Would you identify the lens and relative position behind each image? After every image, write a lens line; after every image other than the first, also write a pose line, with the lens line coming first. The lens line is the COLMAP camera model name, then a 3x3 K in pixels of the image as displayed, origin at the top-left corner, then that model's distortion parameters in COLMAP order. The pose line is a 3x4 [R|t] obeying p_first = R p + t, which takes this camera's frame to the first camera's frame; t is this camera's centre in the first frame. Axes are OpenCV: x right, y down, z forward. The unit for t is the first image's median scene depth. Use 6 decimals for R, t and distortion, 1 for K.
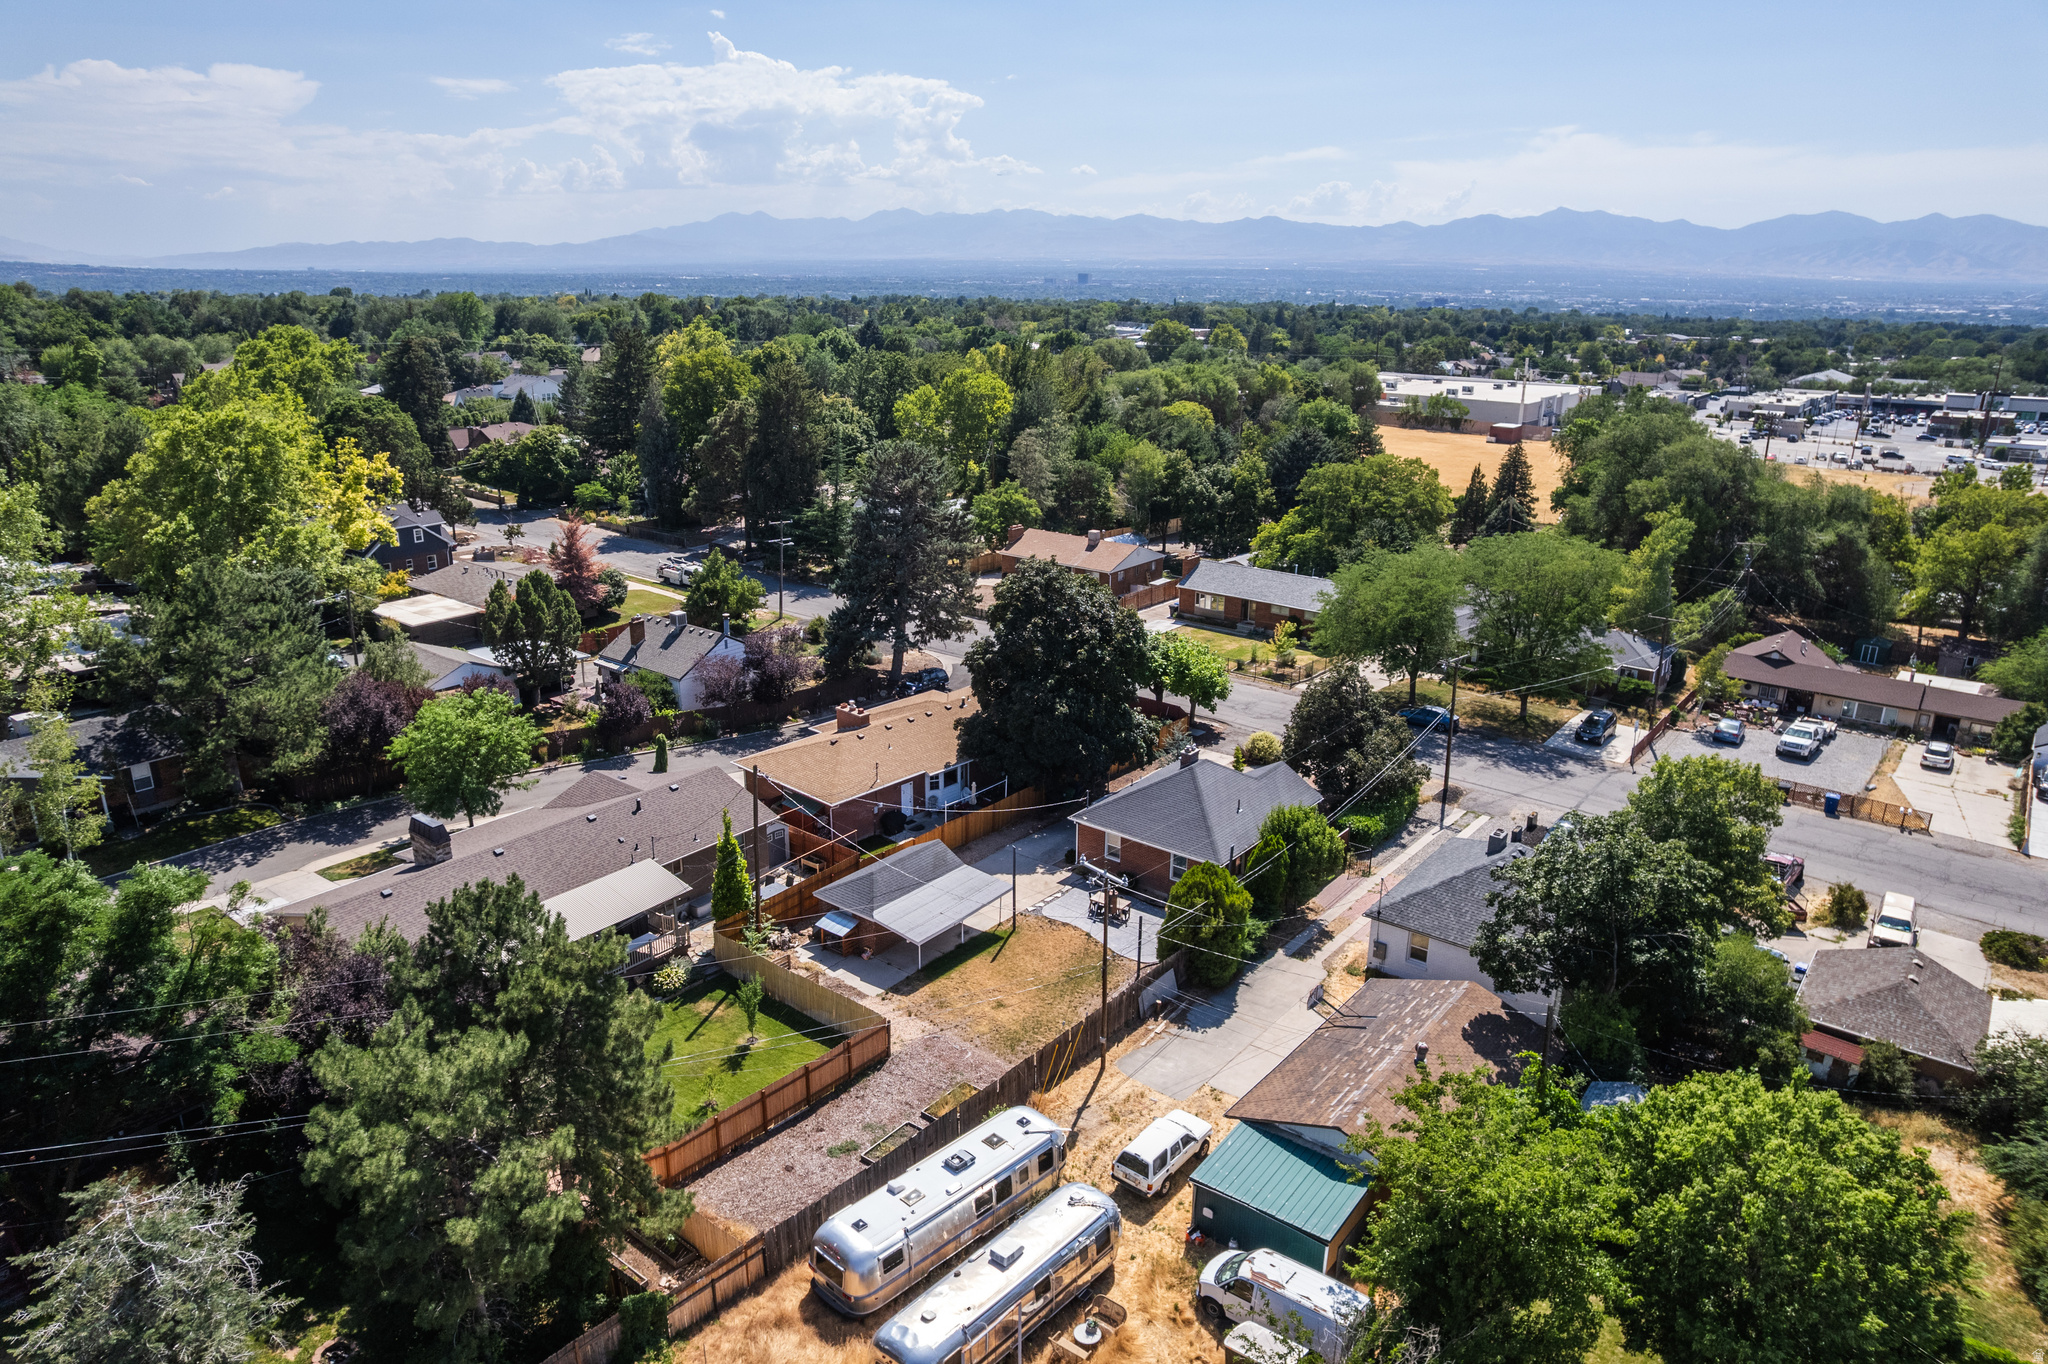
lens RADIAL K [[1308.1, 0, 1024.5], [0, 1308.1, 677.5], [0, 0, 1]] dist [-0.083315, 0.072419]
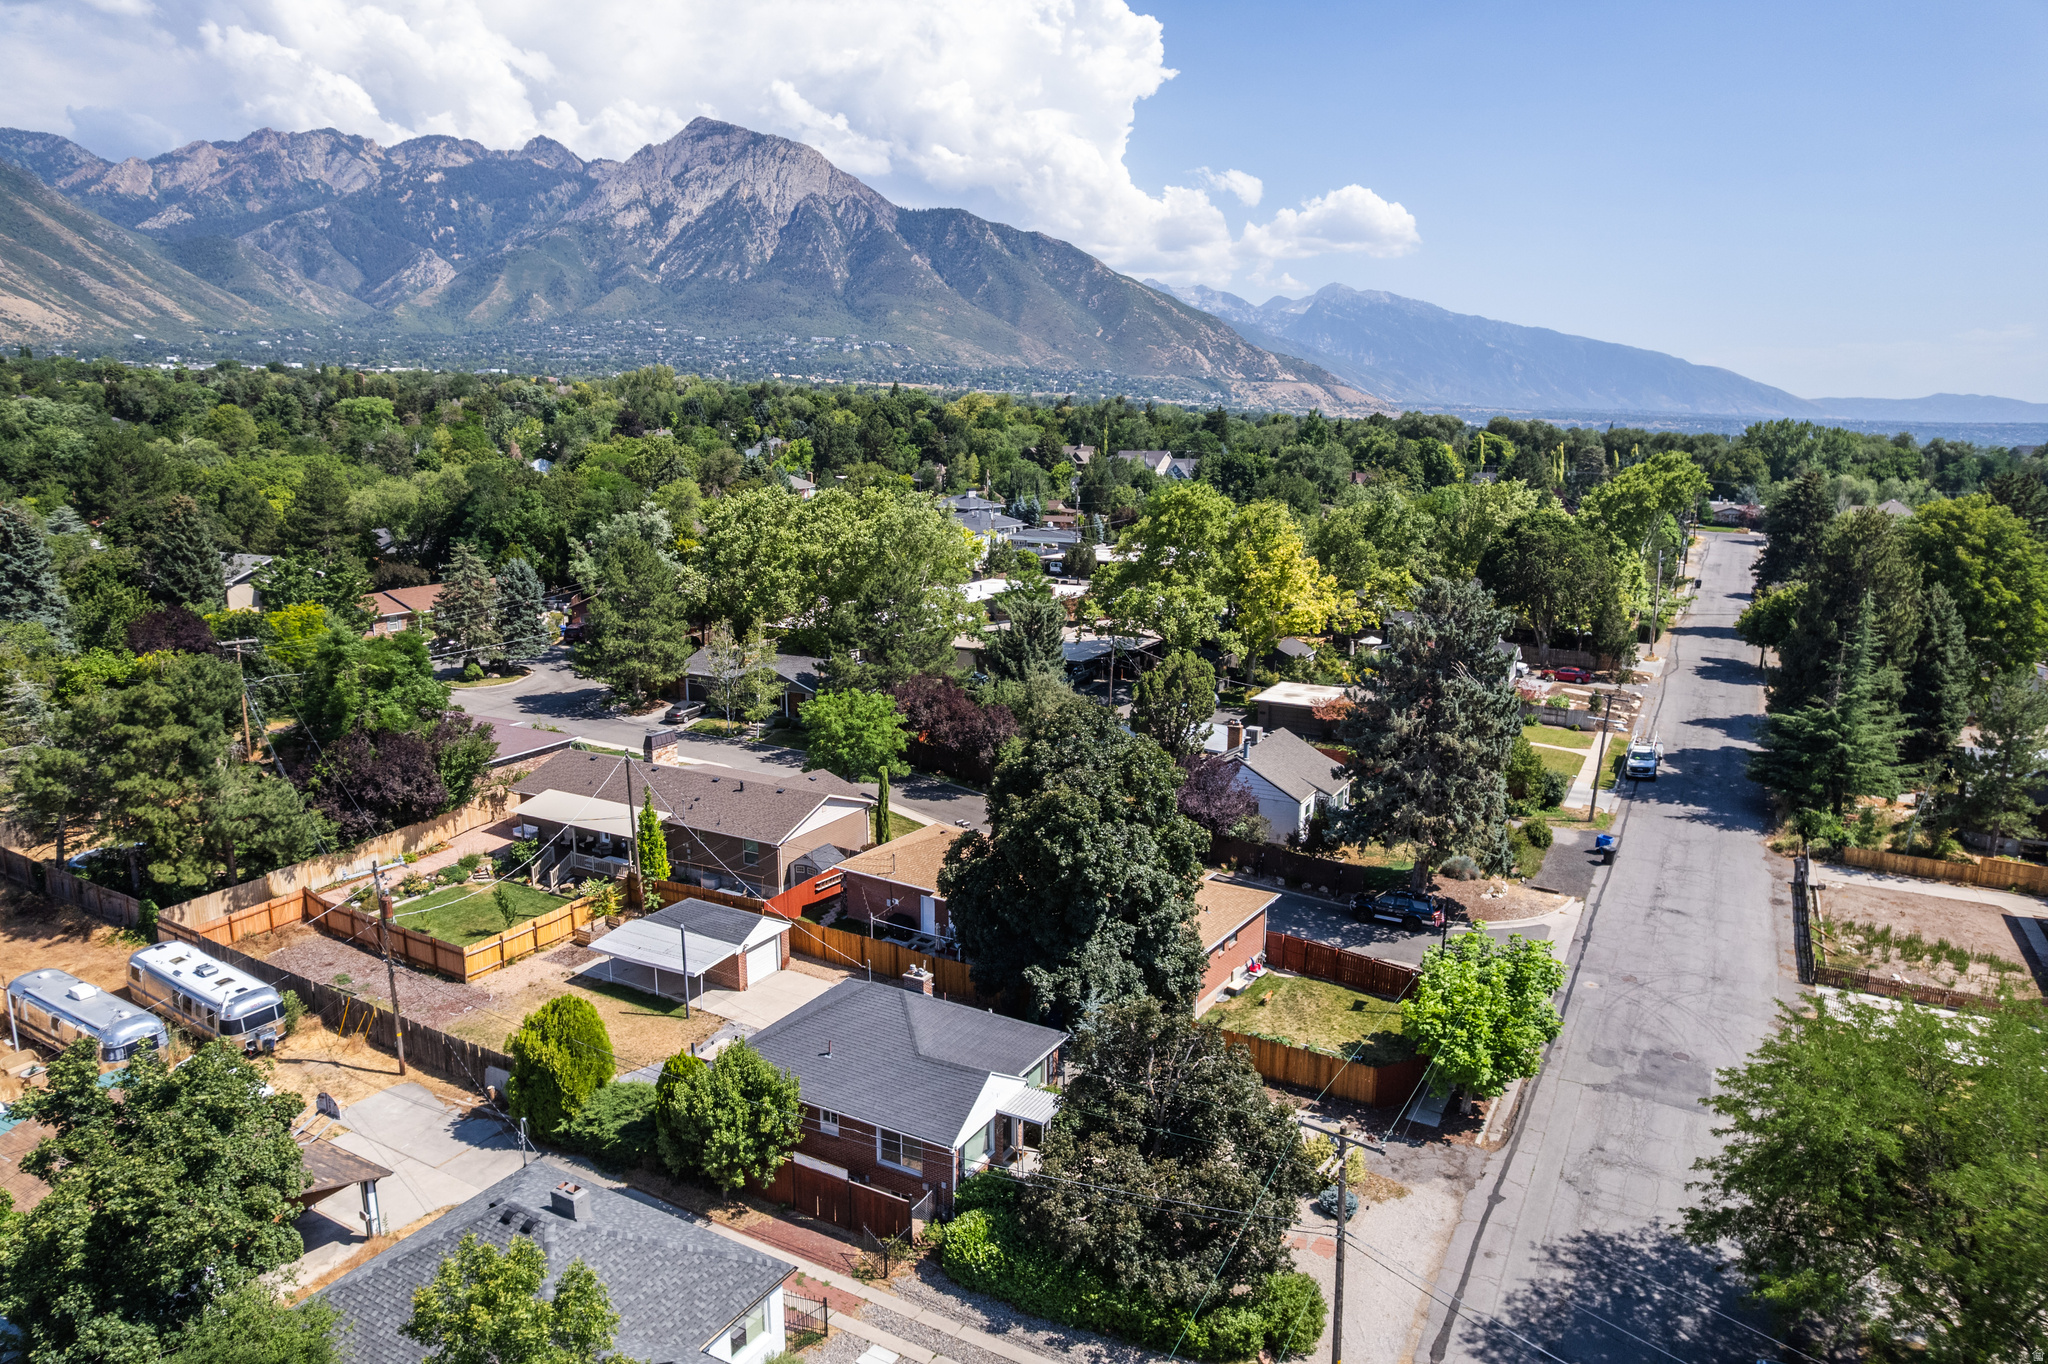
lens RADIAL K [[1308.1, 0, 1022.8], [0, 1308.1, 681.2], [0, 0, 1]] dist [-0.083315, 0.072419]
pose [[0.163045, 0.187954, -0.968550, 0.626482], [-0.302135, 0.944035, 0.132336, -0.162145], [0.939218, 0.271056, 0.210707, 0.683521]]
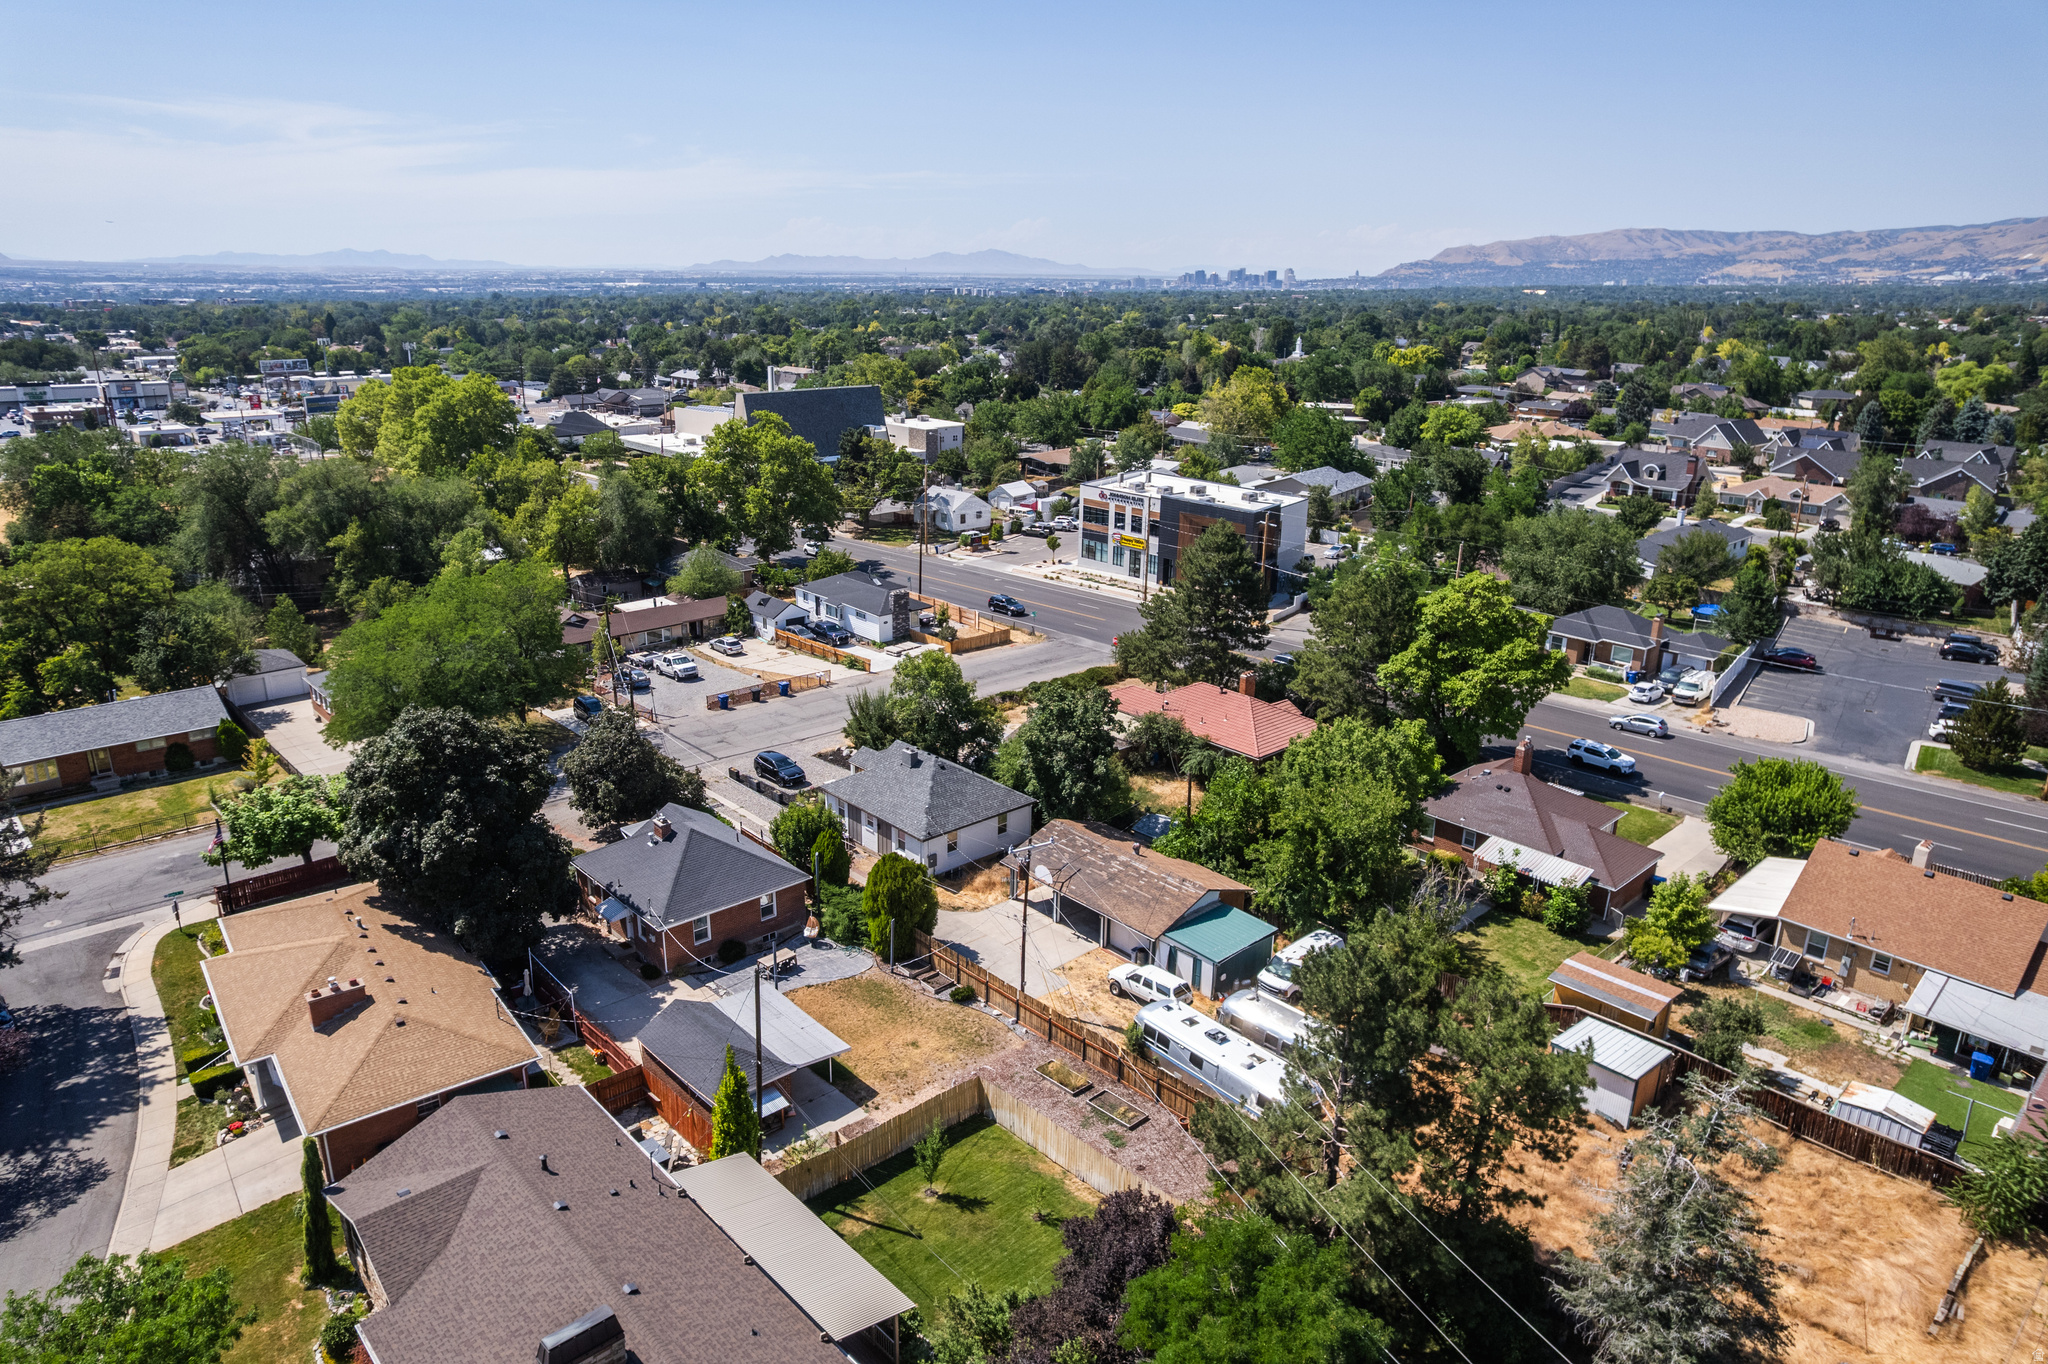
lens RADIAL K [[1308.1, 0, 1019.5], [0, 1308.1, 677.0], [0, 0, 1]] dist [-0.083315, 0.072419]
pose [[0.158441, -0.303434, 0.939587, -0.590054], [0.285808, 0.924962, 0.250516, -0.175561], [-0.945098, 0.228850, 0.233276, 0.378319]]
